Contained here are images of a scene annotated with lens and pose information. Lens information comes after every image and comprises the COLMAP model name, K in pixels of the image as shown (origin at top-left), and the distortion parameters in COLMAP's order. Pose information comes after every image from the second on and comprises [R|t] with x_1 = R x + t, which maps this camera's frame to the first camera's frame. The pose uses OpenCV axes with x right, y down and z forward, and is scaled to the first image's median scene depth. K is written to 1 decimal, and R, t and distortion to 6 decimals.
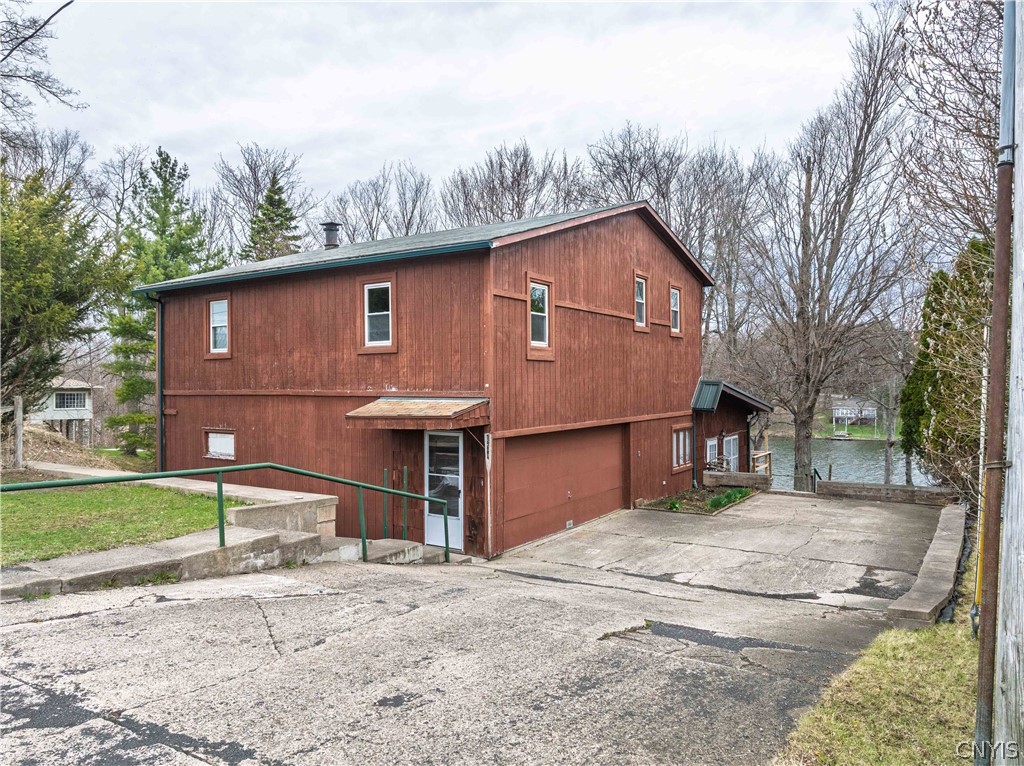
lens RADIAL K [[723.0, 0, 517.2], [0, 723.0, 381.5], [0, 0, 1]] dist [-0.035933, 0.020200]
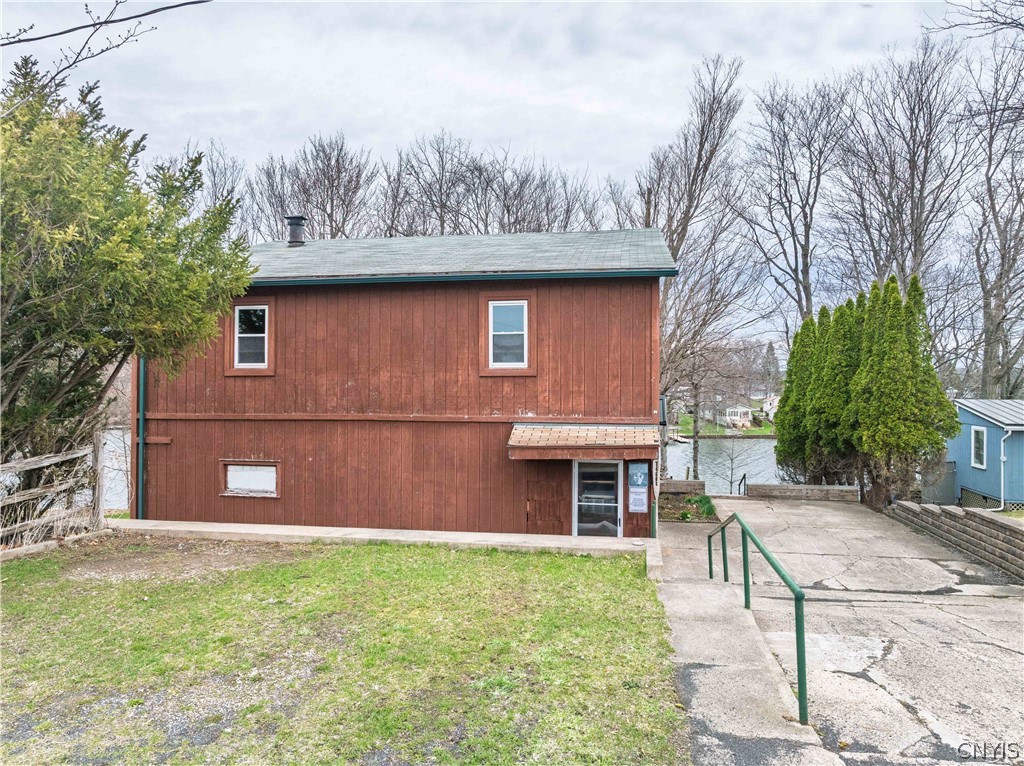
lens RADIAL K [[723.0, 0, 518.4], [0, 723.0, 382.7], [0, 0, 1]] dist [-0.035933, 0.020200]
pose [[0.922175, 0.005809, 0.386730, -0.503228], [-0.005538, 0.999983, -0.001815, -0.026718], [-0.386734, -0.000468, 0.922191, 0.128761]]
